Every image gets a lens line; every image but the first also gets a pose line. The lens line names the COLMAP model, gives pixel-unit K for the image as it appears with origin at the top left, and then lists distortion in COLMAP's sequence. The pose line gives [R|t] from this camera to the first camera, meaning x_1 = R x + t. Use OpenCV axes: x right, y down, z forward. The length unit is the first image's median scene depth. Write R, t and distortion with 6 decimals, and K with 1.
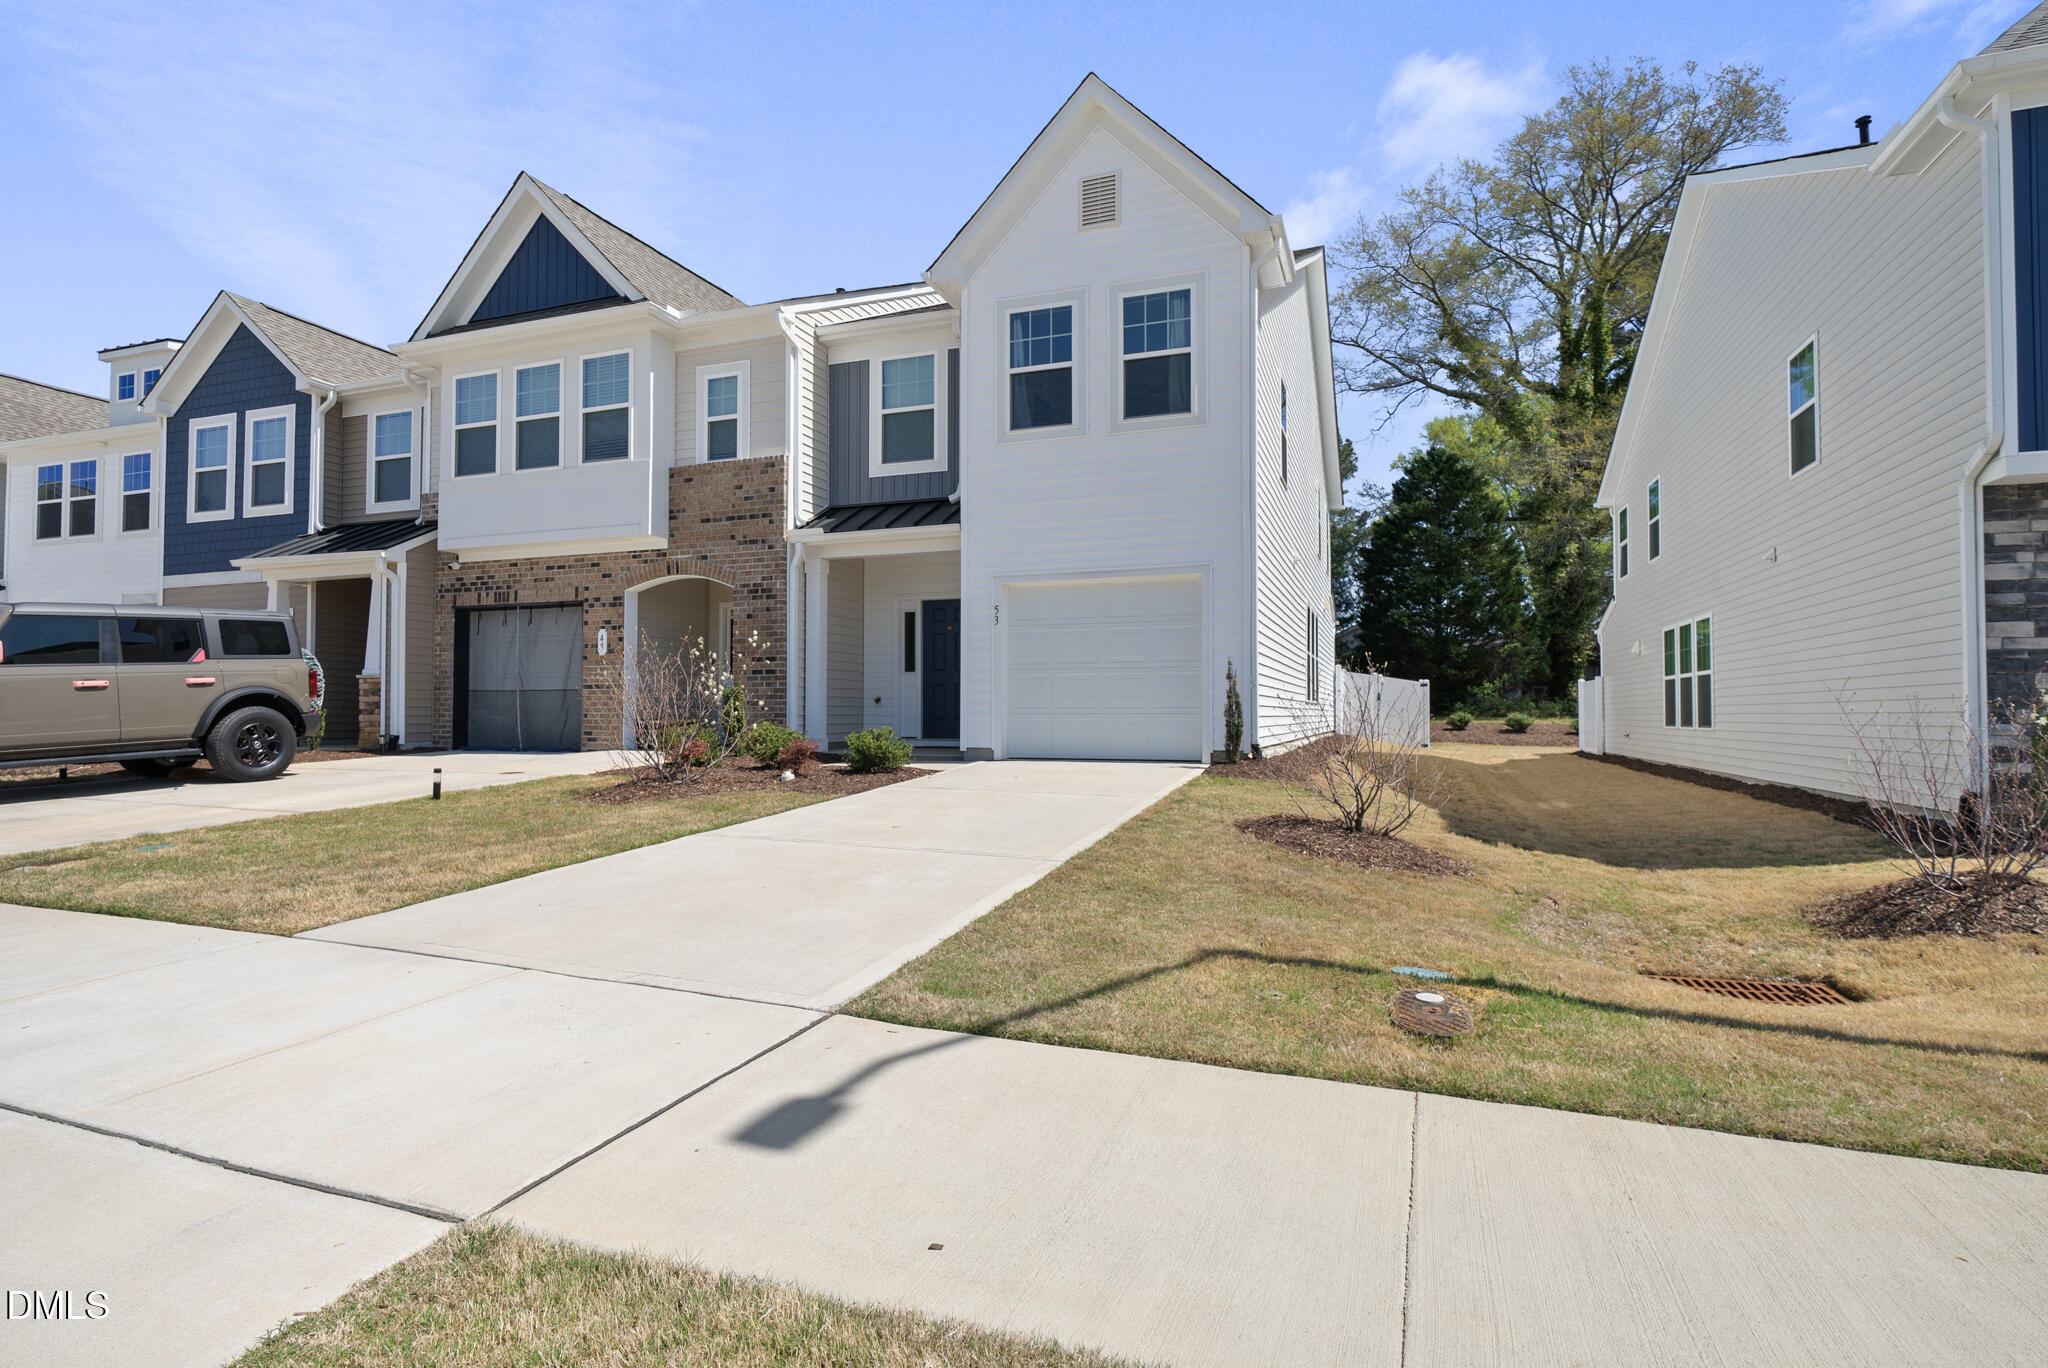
lens RADIAL K [[1029.1, 0, 1019.2], [0, 1029.1, 688.5], [0, 0, 1]] dist [-0.000163, 0.000041]
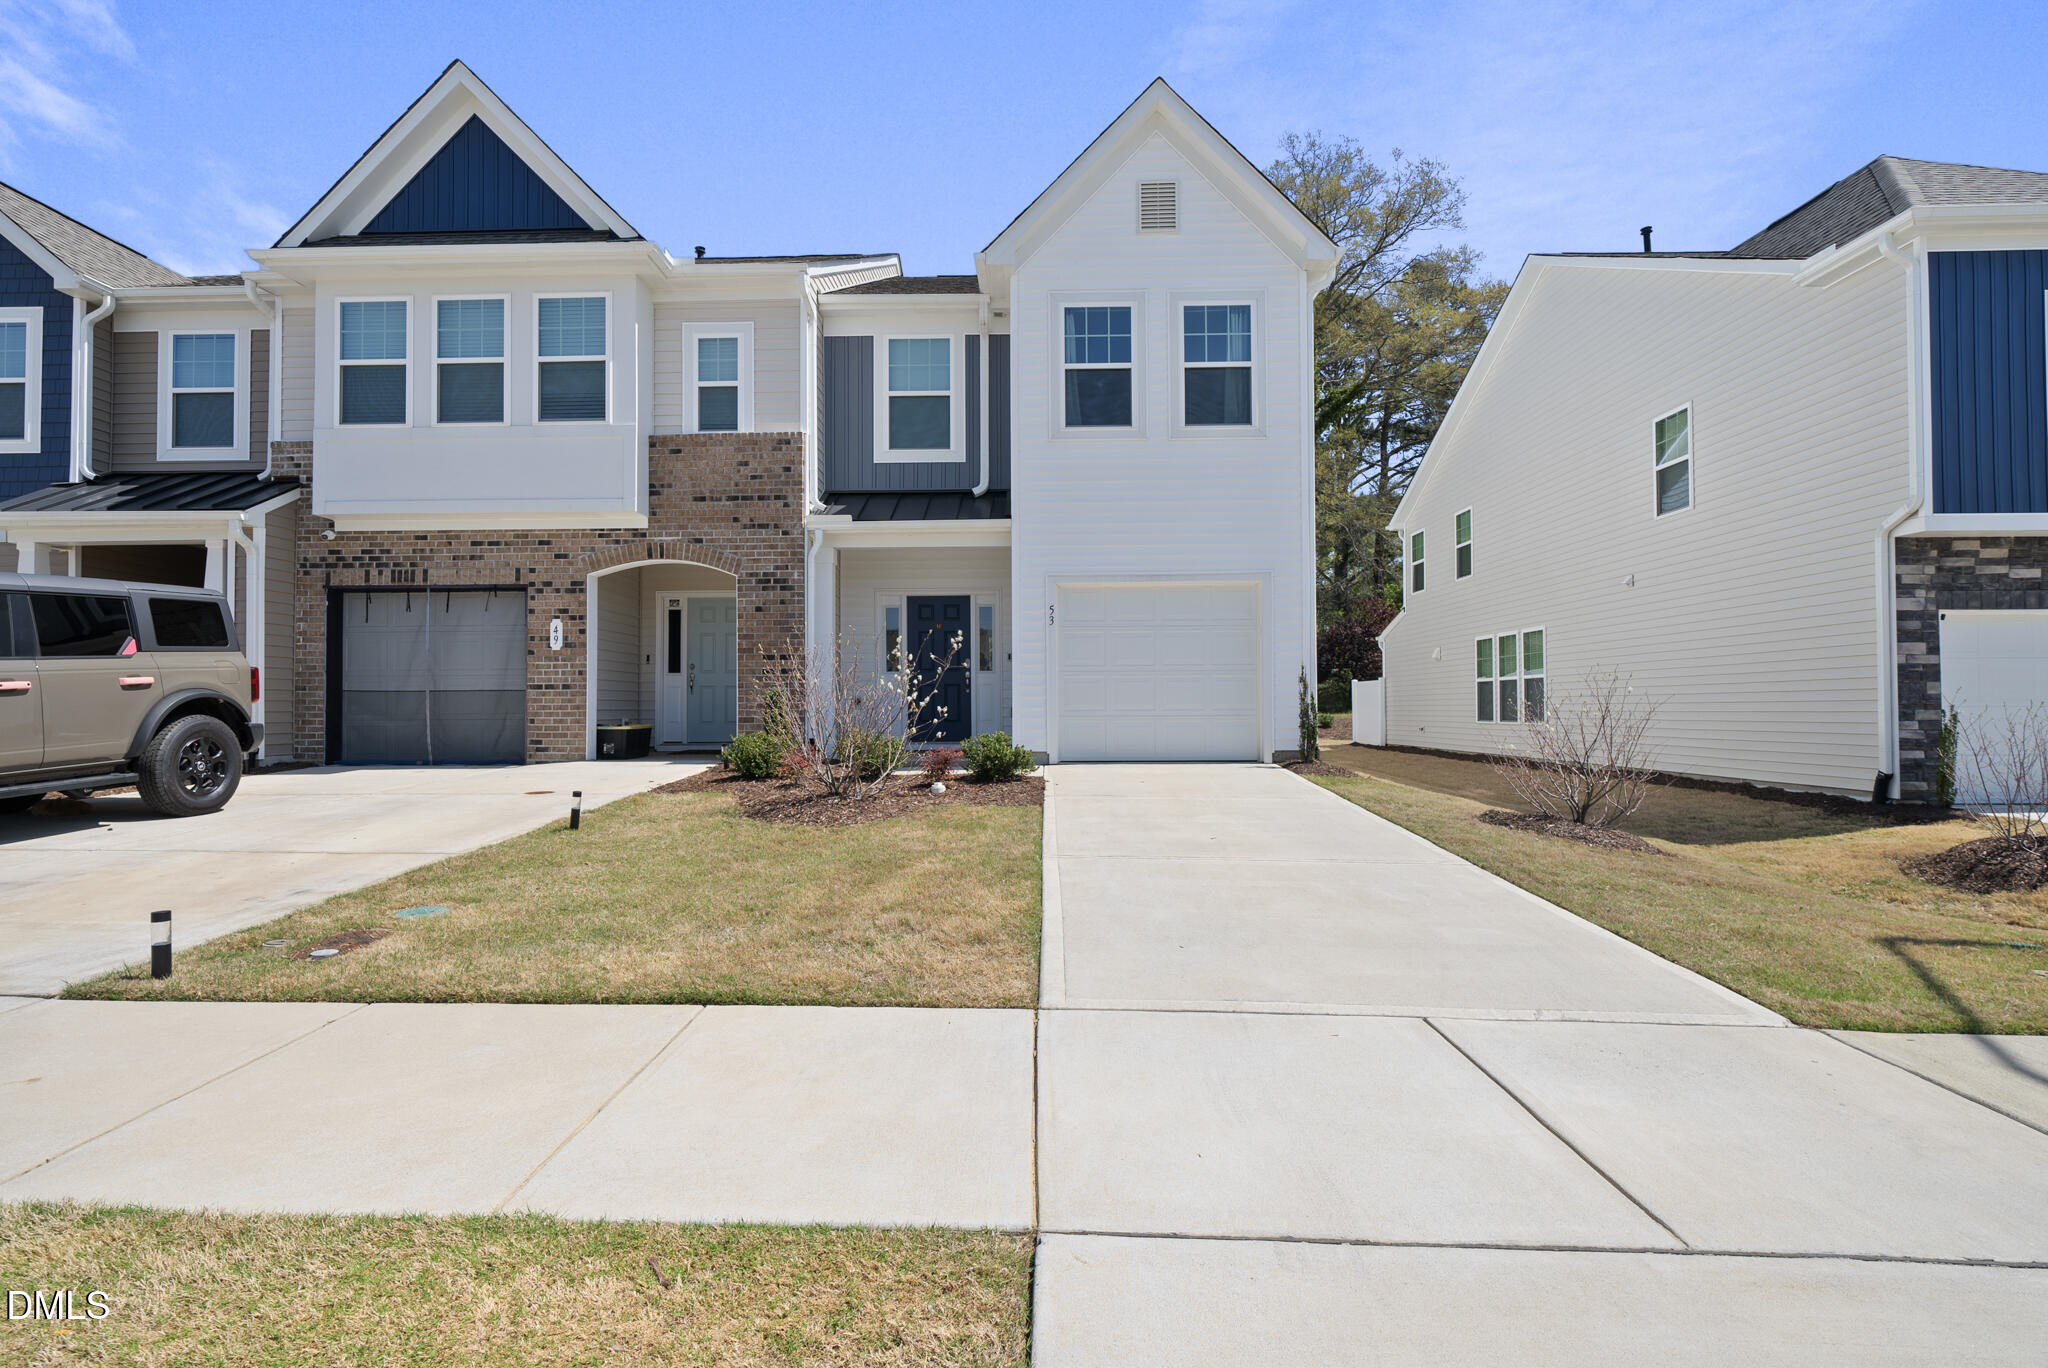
lens RADIAL K [[1029.1, 0, 1019.2], [0, 1029.1, 688.5], [0, 0, 1]] dist [-0.000163, 0.000041]
pose [[0.947673, 0.001453, 0.319239, -0.327543], [-0.002983, 0.999986, 0.004305, -0.005462], [-0.319228, -0.005032, 0.947665, 0.077416]]
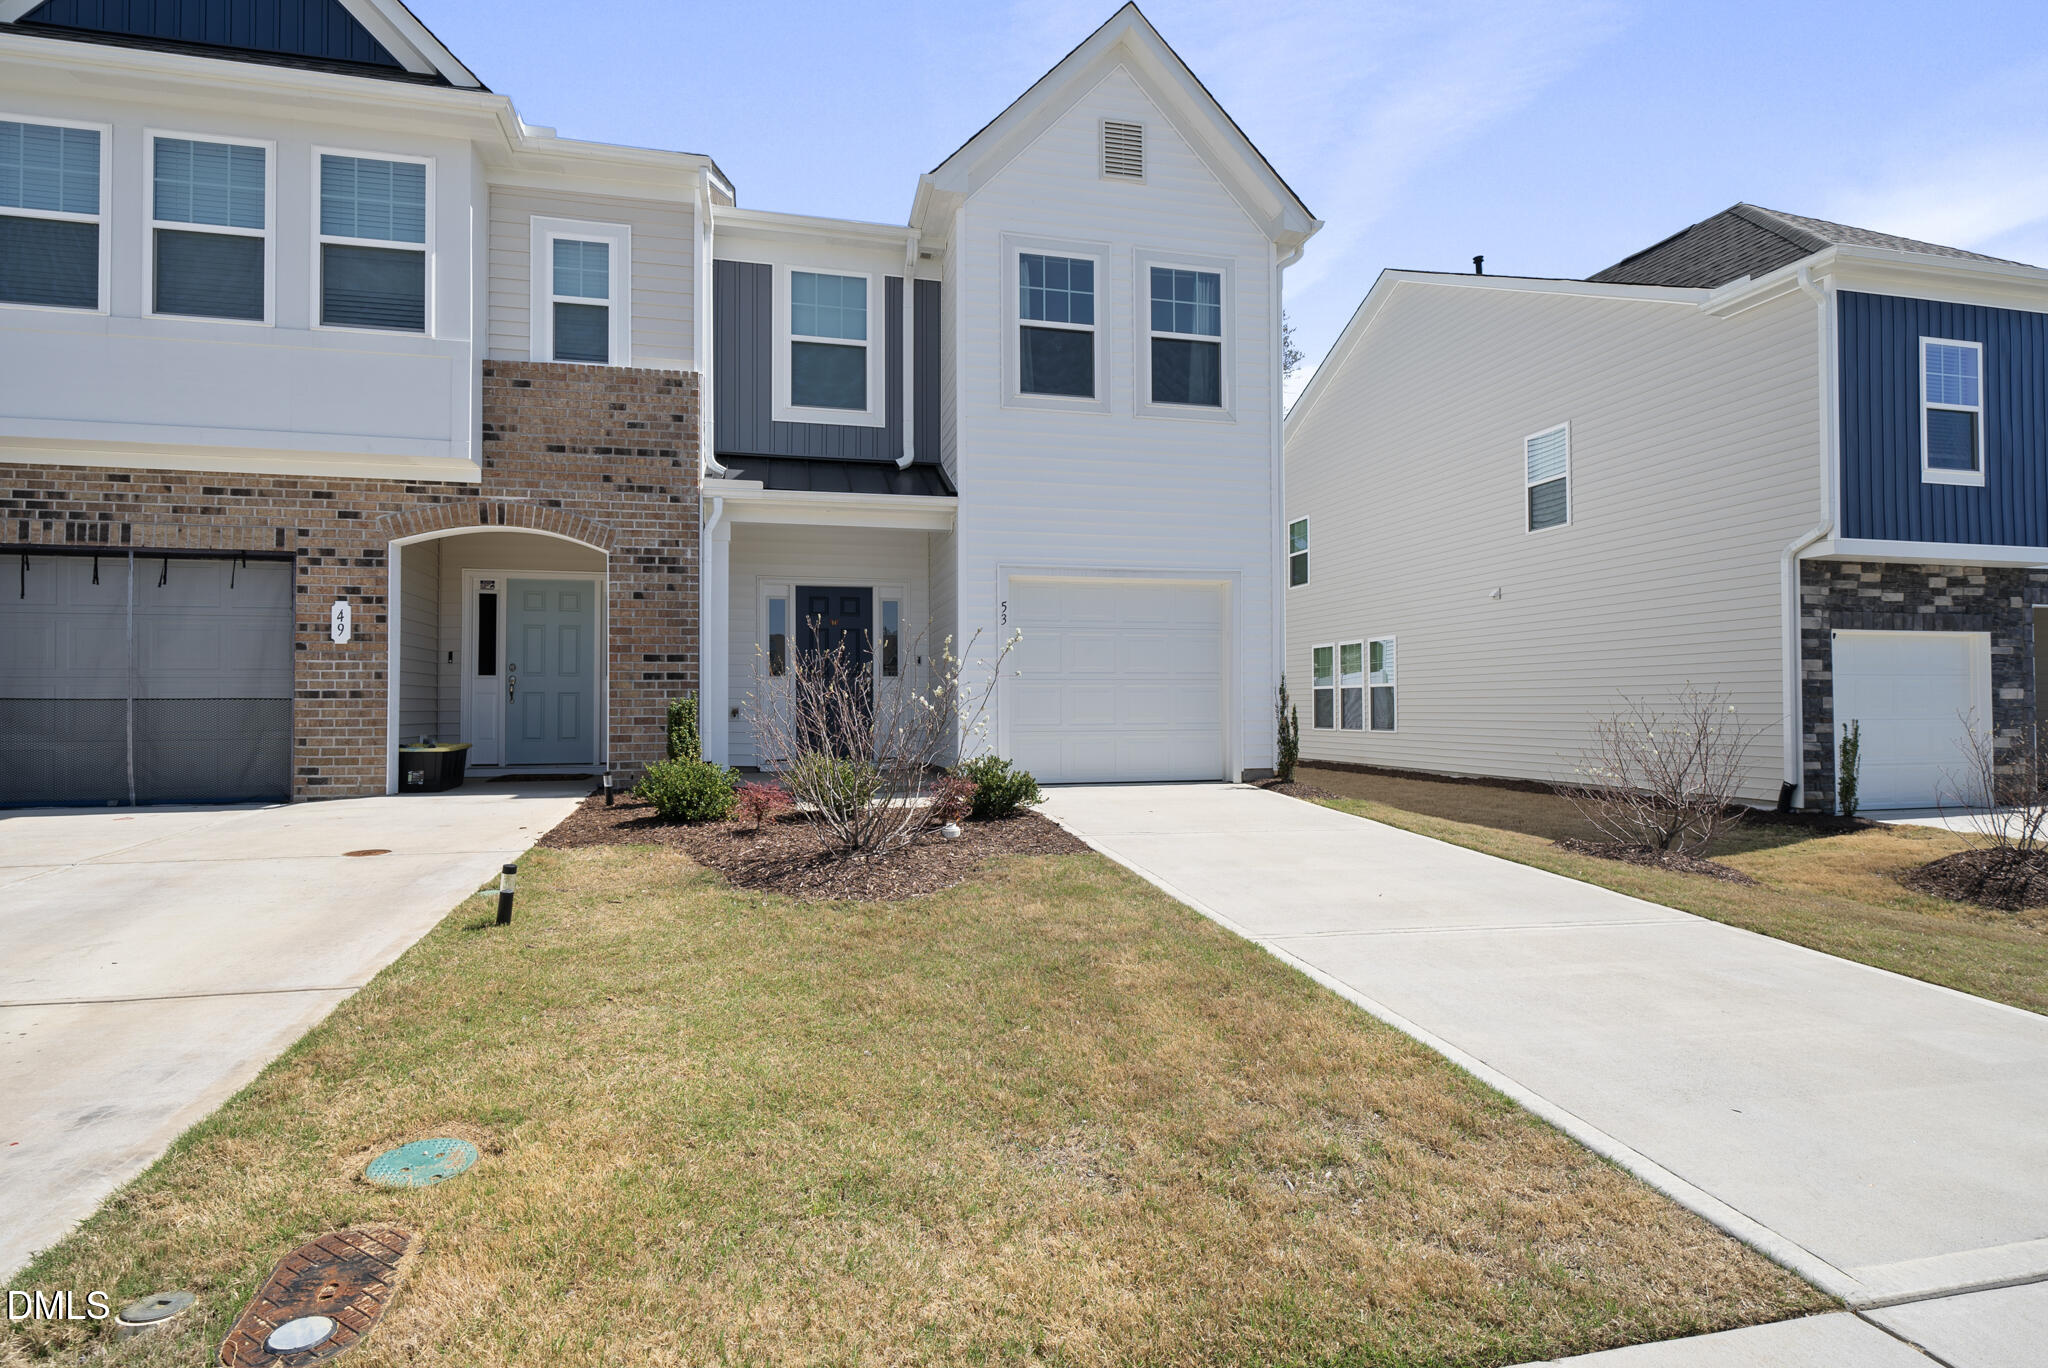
lens RADIAL K [[1029.1, 0, 1019.2], [0, 1029.1, 688.5], [0, 0, 1]] dist [-0.000163, 0.000041]
pose [[0.832827, 0.007152, 0.553487, -0.424911], [-0.010169, 0.999945, 0.002381, -0.011485], [-0.553440, -0.007611, 0.832854, 0.273876]]
